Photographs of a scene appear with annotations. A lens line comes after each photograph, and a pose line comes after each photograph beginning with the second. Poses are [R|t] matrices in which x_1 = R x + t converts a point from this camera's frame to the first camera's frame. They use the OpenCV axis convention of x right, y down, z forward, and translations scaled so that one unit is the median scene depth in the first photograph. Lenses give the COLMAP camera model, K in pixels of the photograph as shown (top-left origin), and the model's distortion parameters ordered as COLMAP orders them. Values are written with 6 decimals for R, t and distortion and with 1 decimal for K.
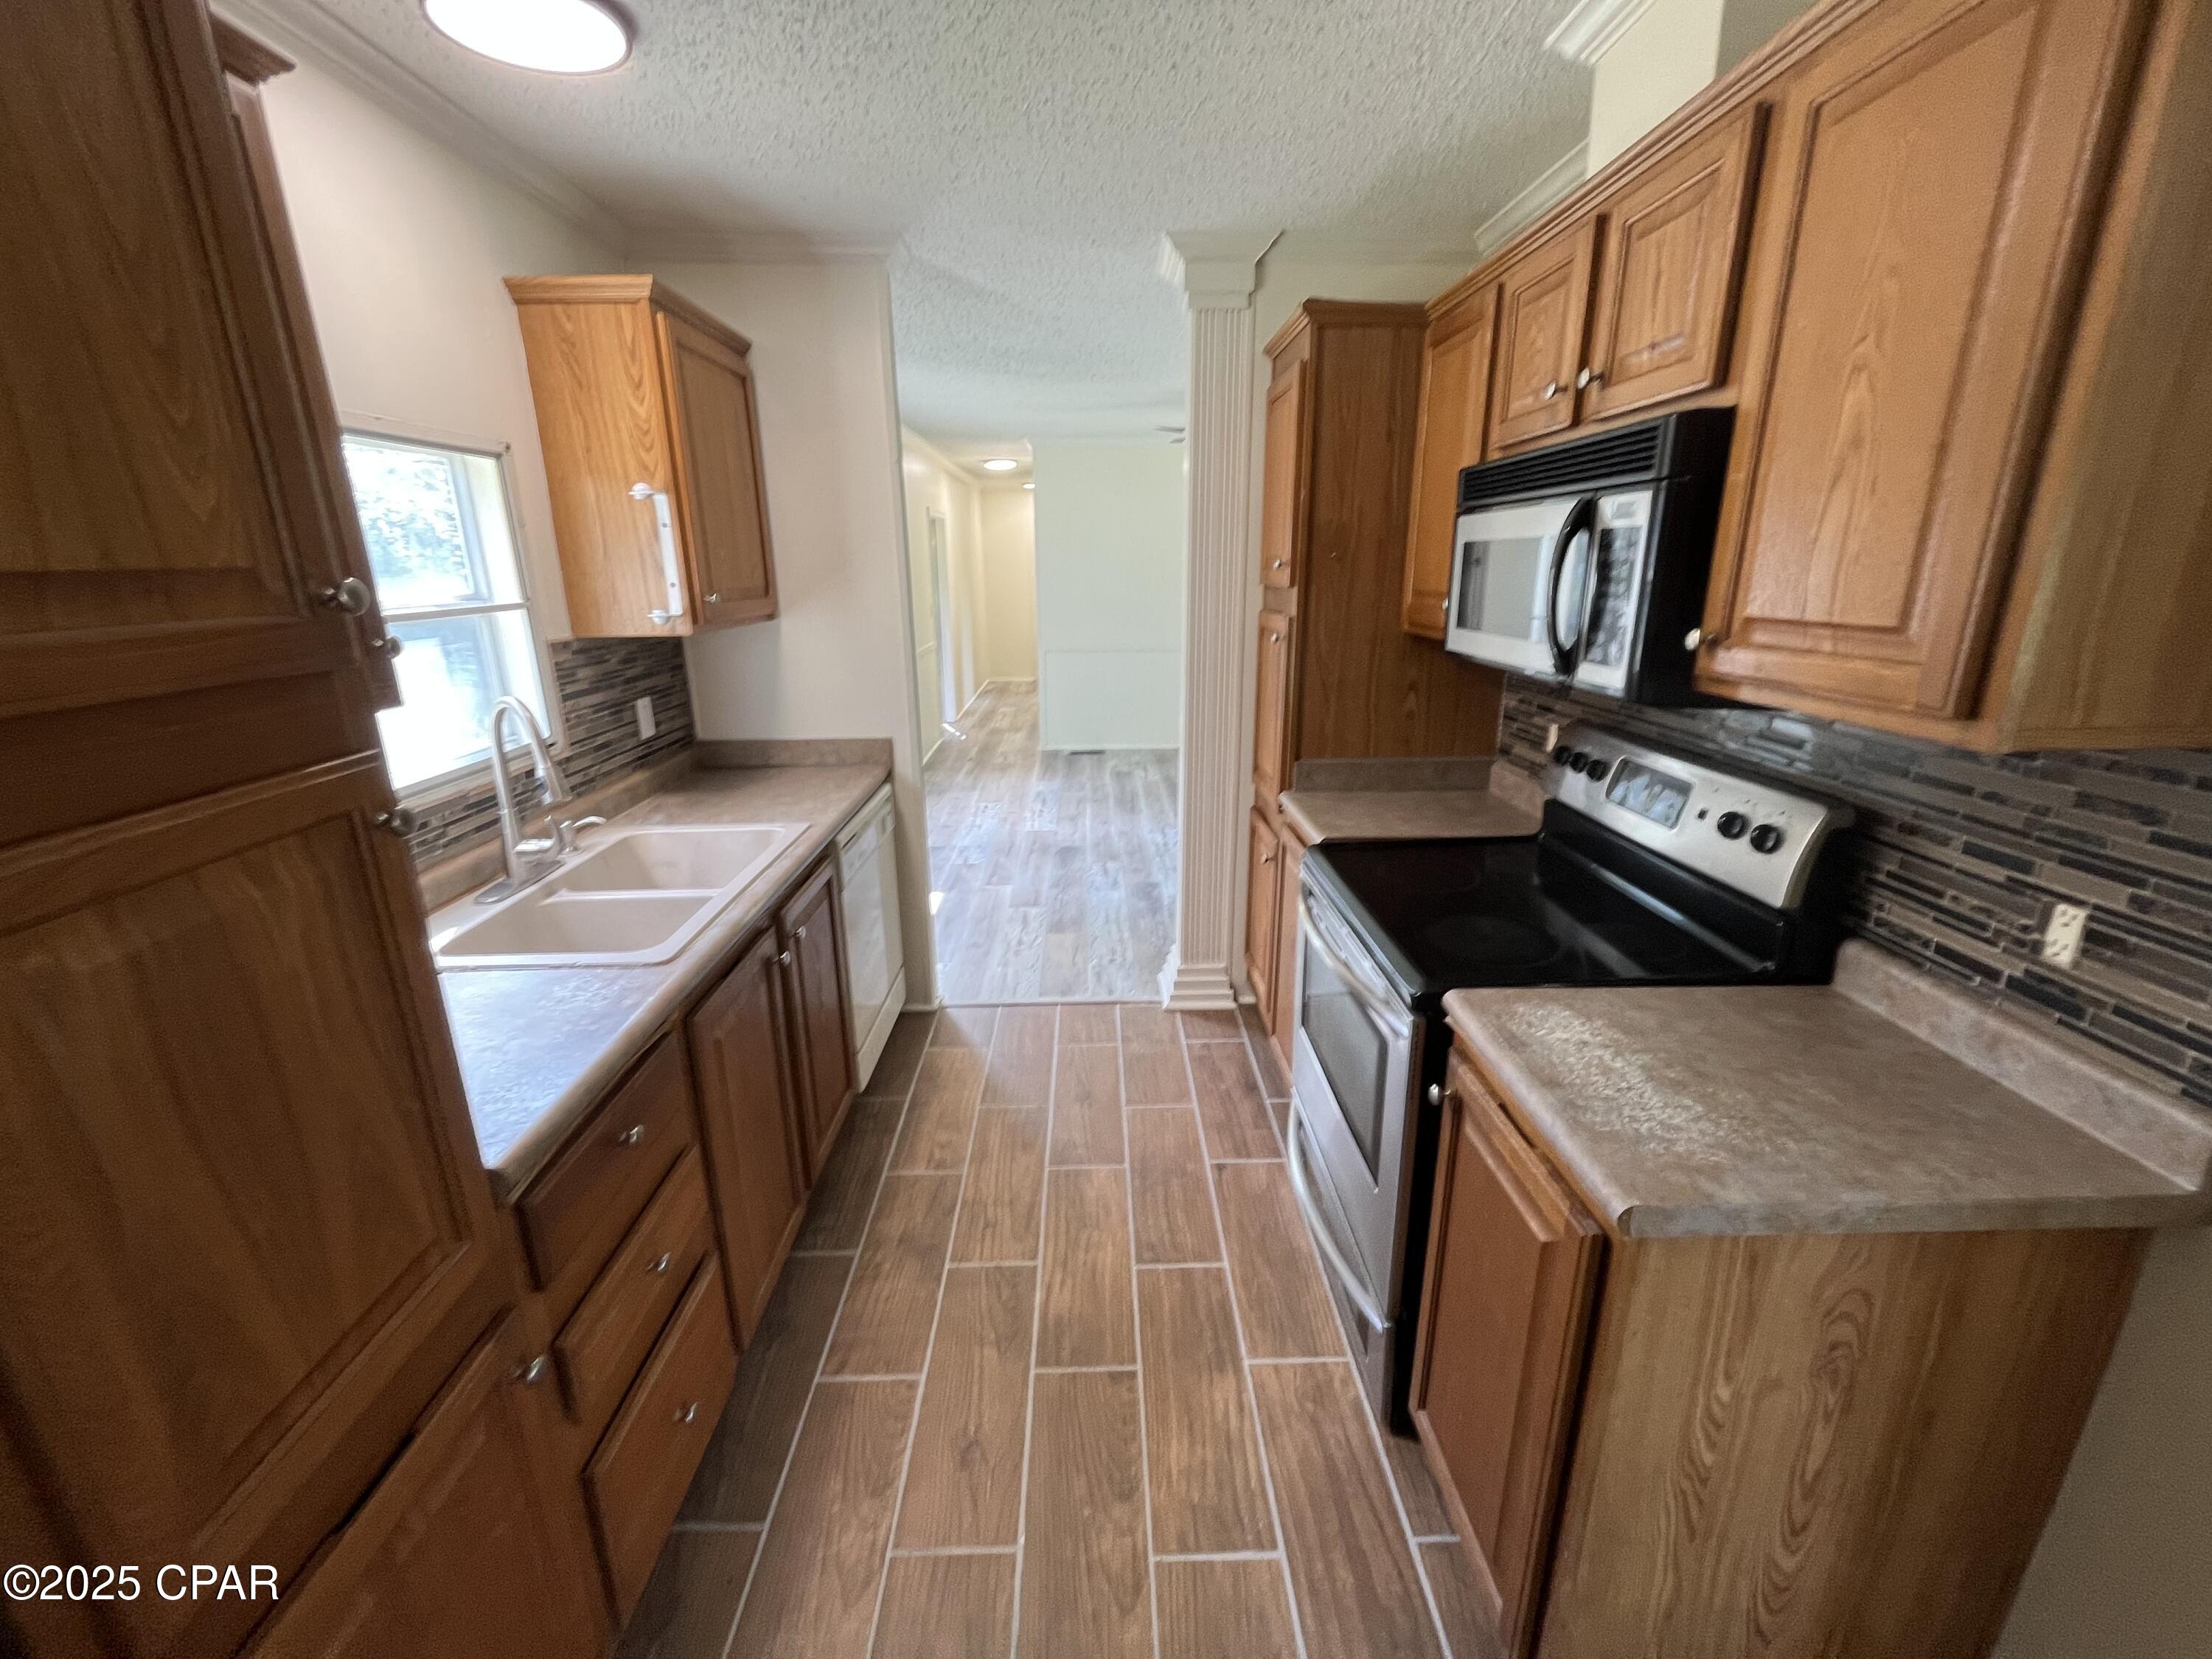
lens RADIAL K [[899.3, 0, 1110.4], [0, 899.3, 822.1], [0, 0, 1]] dist [-0.003336, -0.000376]
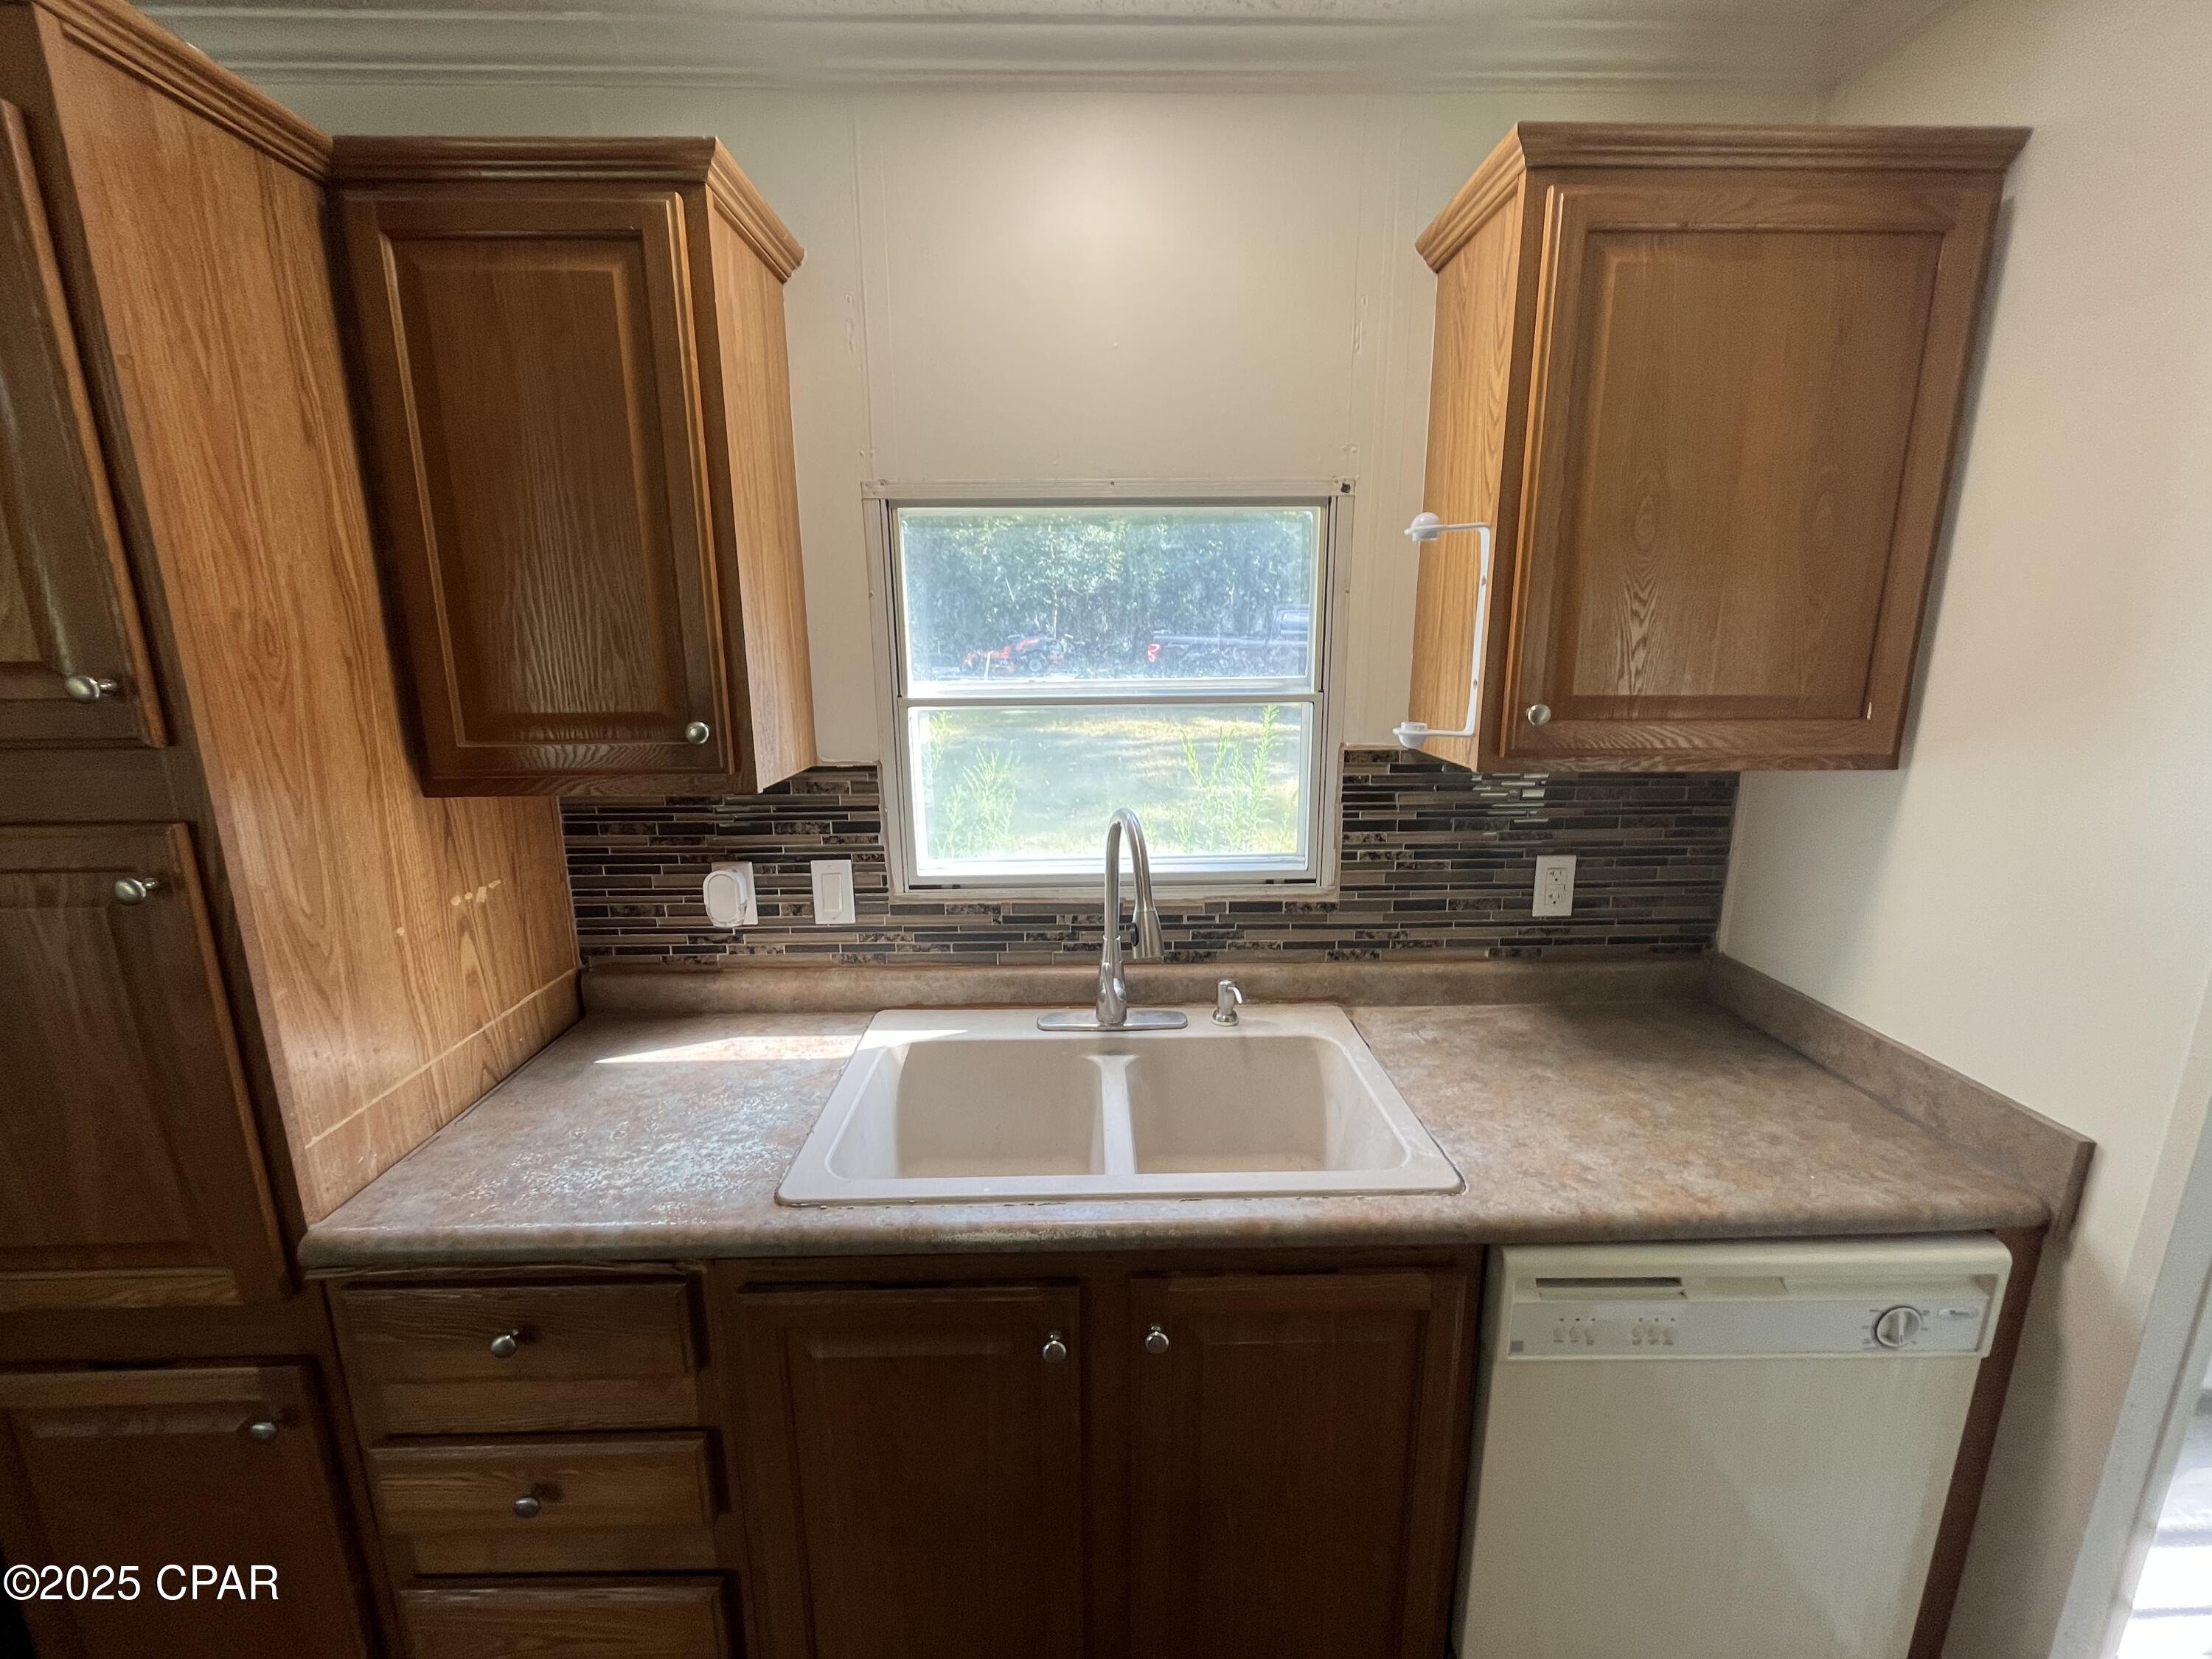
lens RADIAL K [[892.6, 0, 1110.1], [0, 892.6, 820.9], [0, 0, 1]] dist [-0.003386, -0.000516]
pose [[-0.000050, 0.215272, -0.976554, 0.097682], [-0.276458, 0.938491, 0.206896, -0.259325], [0.961026, 0.269987, 0.059467, 0.844700]]
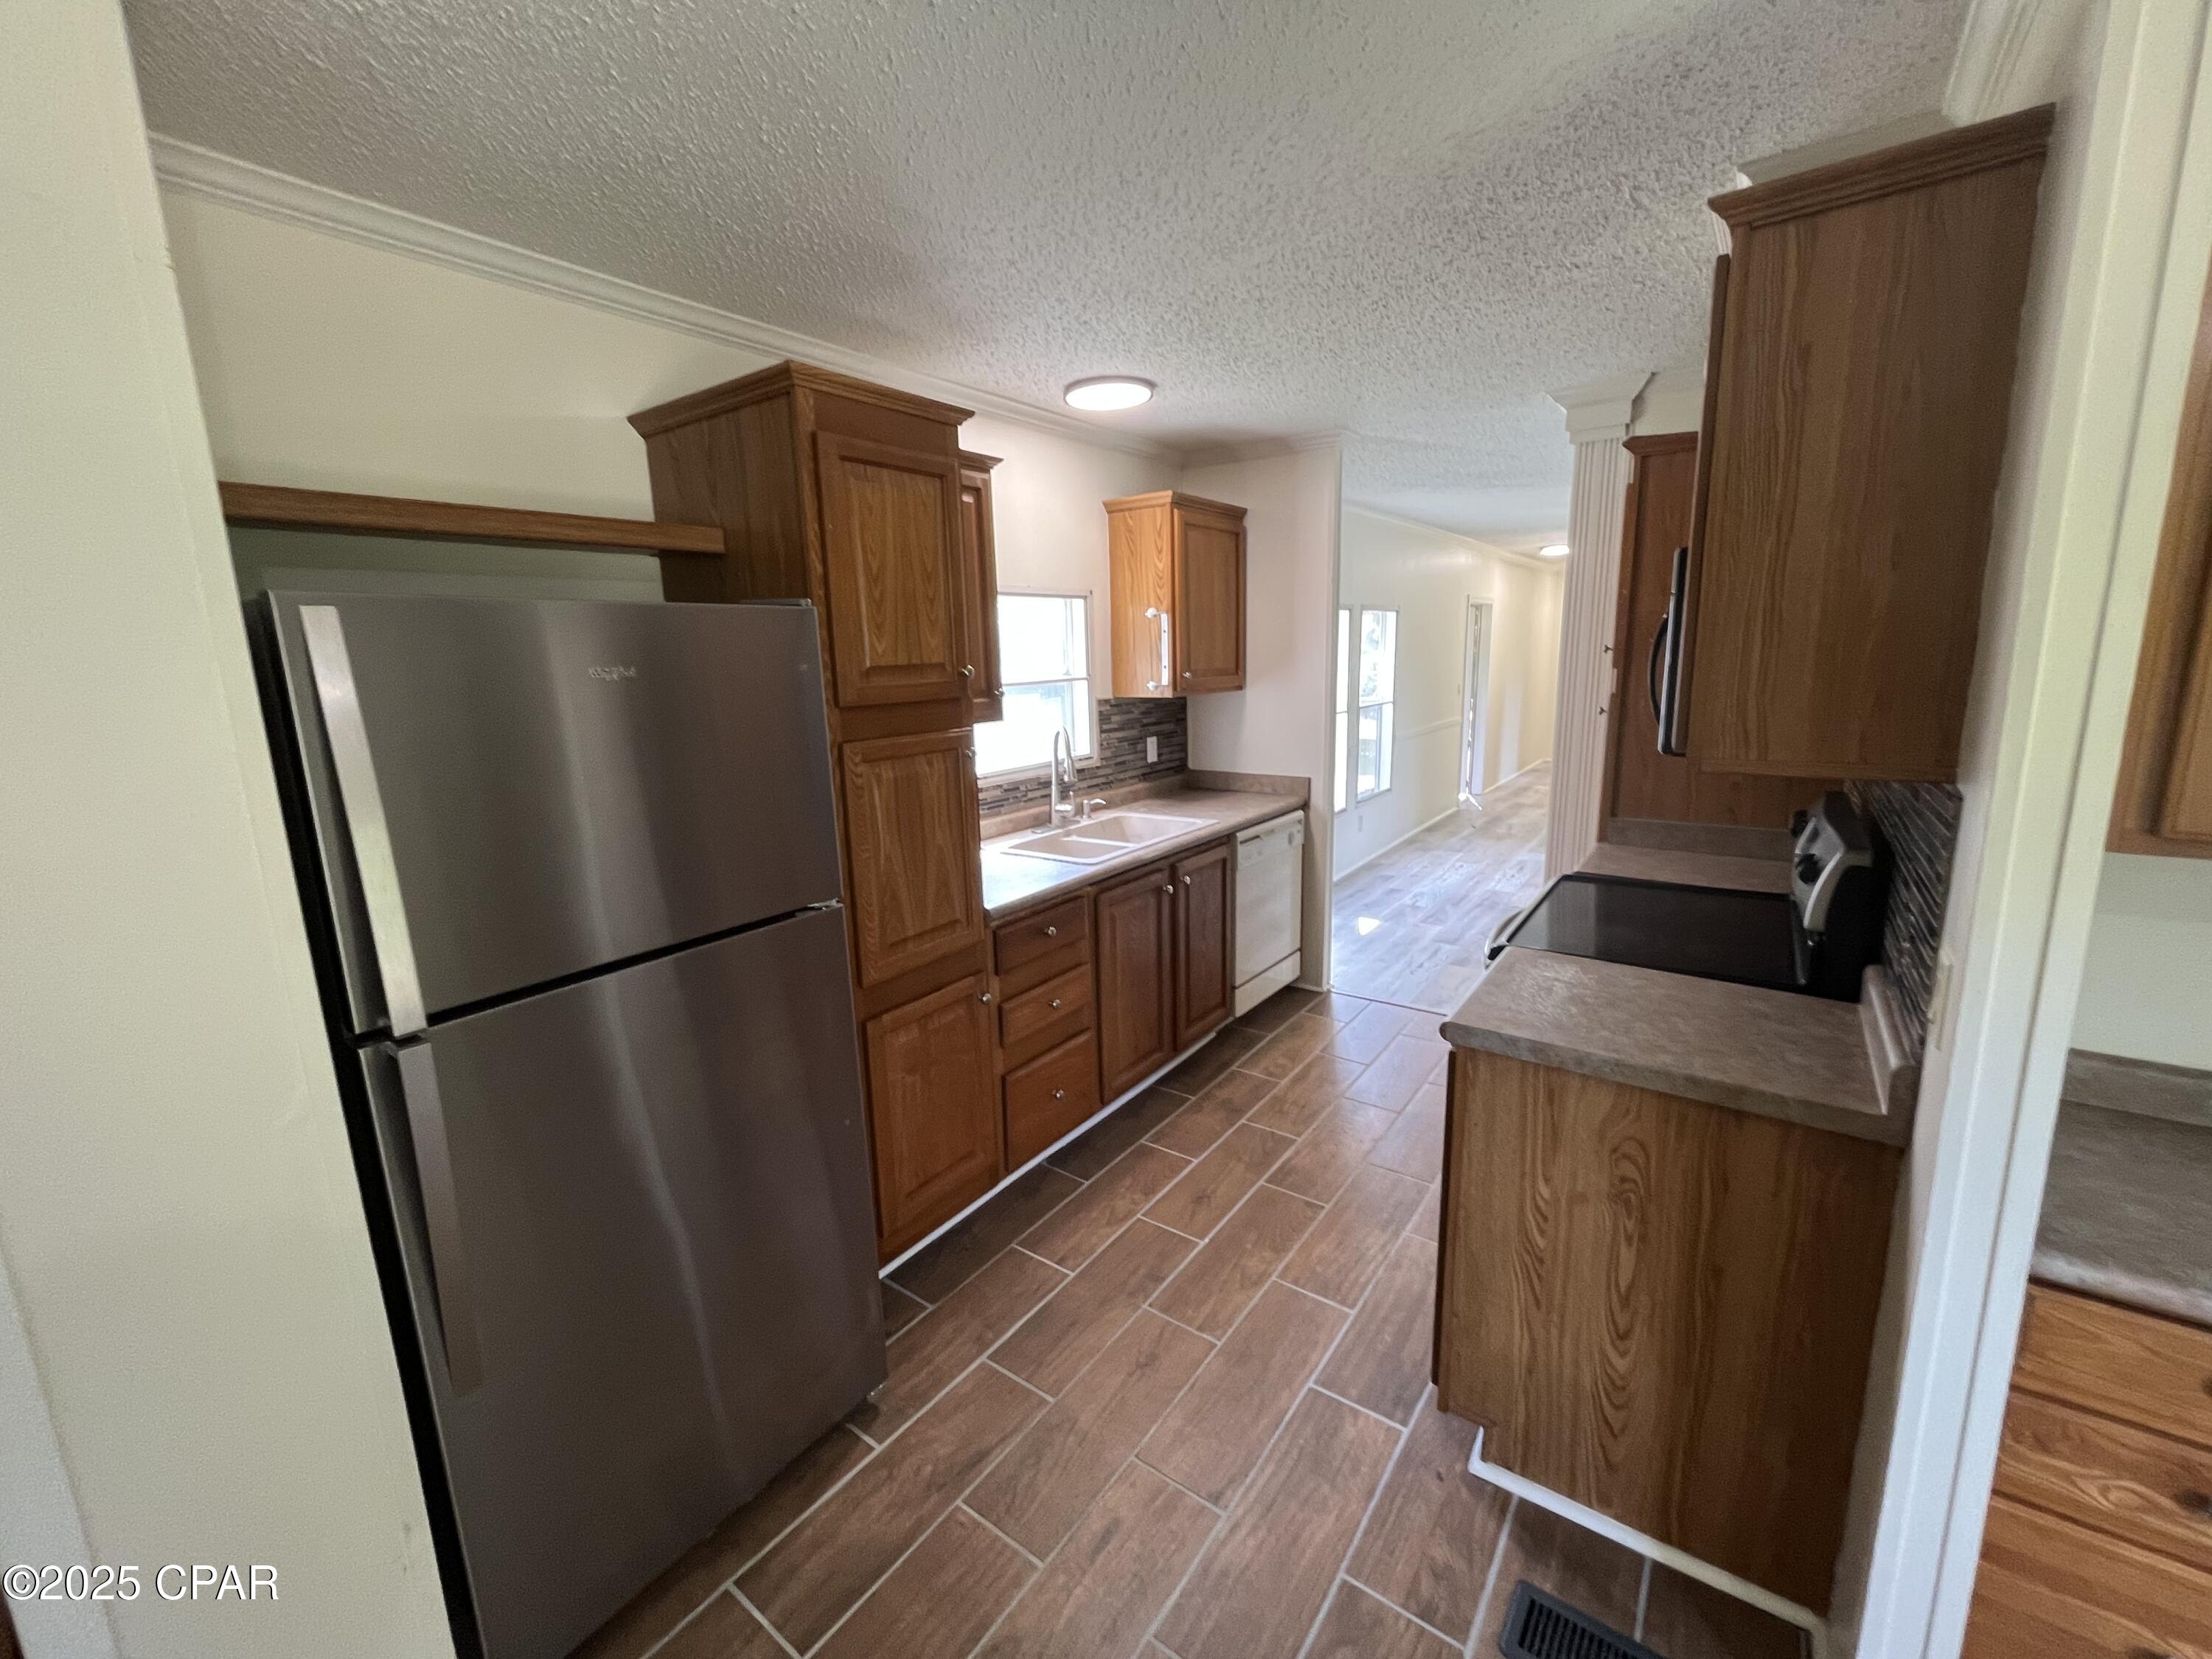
lens RADIAL K [[898.6, 0, 1106.3], [0, 898.6, 823.4], [0, 0, 1]] dist [-0.000547, -0.000084]
pose [[0.792943, 0.103790, -0.600391, 0.485276], [-0.152994, 0.987731, -0.031312, 0.094067], [0.589775, 0.116685, 0.799094, -0.372214]]
